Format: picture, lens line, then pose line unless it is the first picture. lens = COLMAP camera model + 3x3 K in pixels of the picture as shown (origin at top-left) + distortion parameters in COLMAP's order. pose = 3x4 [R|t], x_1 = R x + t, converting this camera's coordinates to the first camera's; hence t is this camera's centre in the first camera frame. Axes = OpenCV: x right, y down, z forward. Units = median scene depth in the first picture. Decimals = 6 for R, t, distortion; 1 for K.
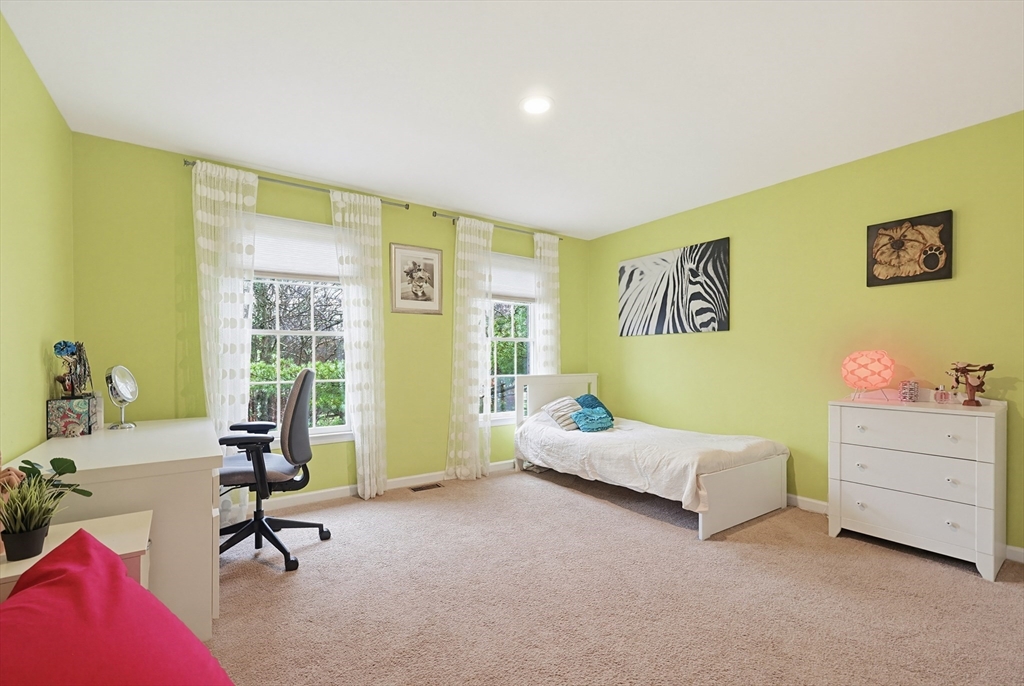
lens RADIAL K [[438.7, 0, 503.3], [0, 438.7, 357.9], [0, 0, 1]] dist [-0.003616, -0.000660]
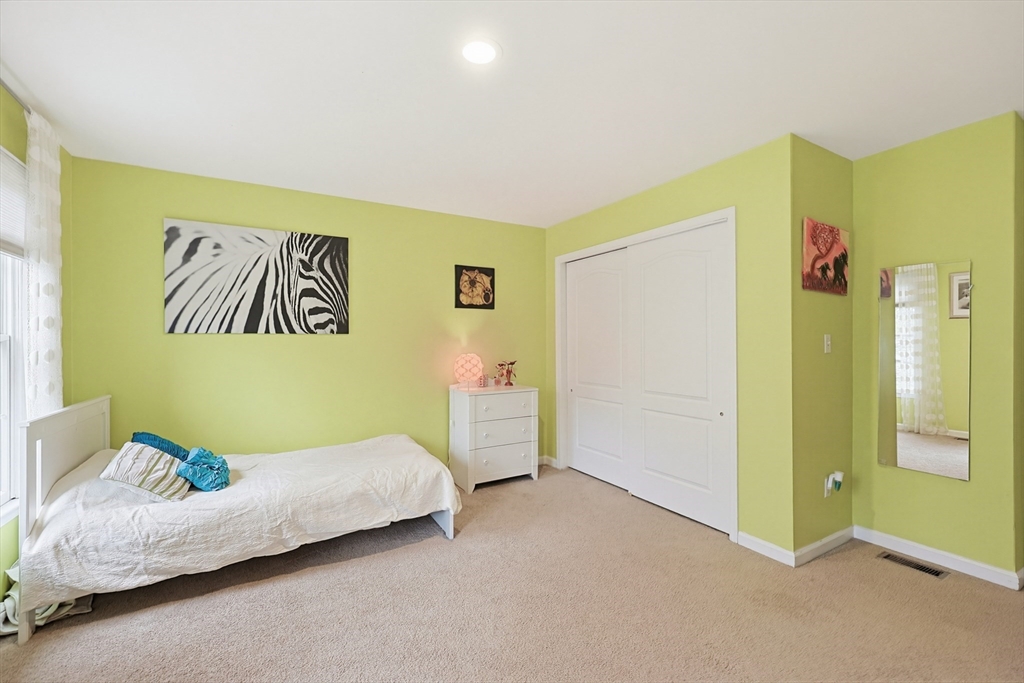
lens RADIAL K [[438.7, 0, 511.5], [0, 438.7, 341.0], [0, 0, 1]] dist [-0.003616, -0.000660]
pose [[0.066777, 0.001828, 0.997766, -0.412465], [0.006752, 0.999975, -0.002284, -0.039868], [-0.997745, 0.006890, 0.066763, 0.544267]]
